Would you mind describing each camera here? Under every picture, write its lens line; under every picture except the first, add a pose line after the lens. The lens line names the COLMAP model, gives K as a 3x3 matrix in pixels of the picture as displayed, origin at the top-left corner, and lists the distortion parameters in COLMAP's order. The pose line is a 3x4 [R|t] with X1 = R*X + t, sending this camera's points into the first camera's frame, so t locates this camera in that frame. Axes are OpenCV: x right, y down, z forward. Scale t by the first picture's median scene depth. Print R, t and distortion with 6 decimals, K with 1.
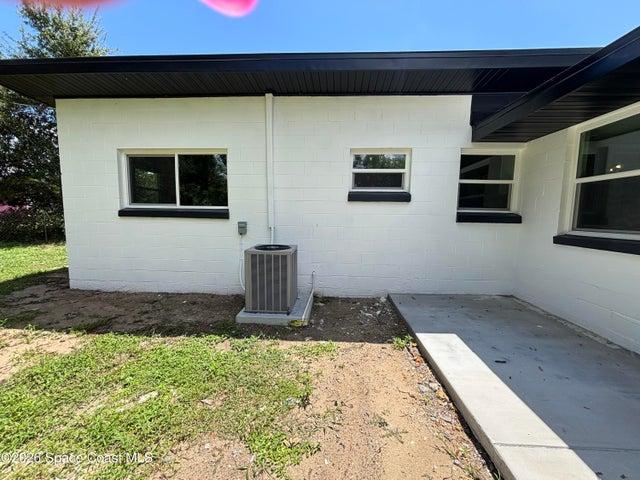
lens RADIAL K [[258.1, 0, 320.0], [0, 258.1, 240.0], [0, 0, 1]] dist [-0.001263, -0.000144]
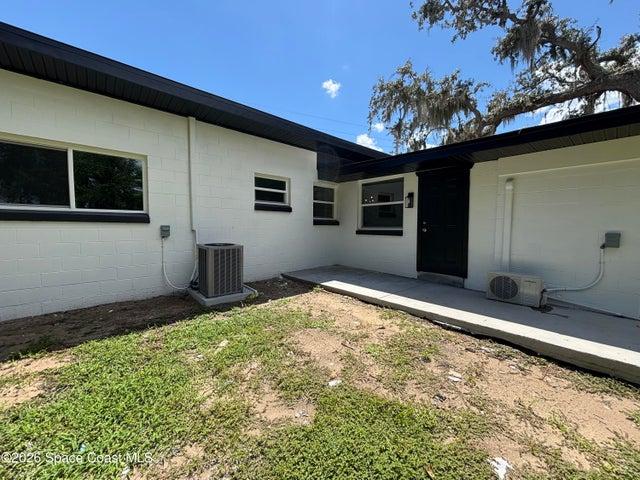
lens RADIAL K [[258.1, 0, 320.0], [0, 258.1, 240.0], [0, 0, 1]] dist [-0.001263, -0.000144]
pose [[0.698500, -0.046450, 0.714101, -0.656875], [0.069188, 0.997600, -0.002787, 0.037521], [-0.712257, 0.051354, 0.700038, -0.213588]]
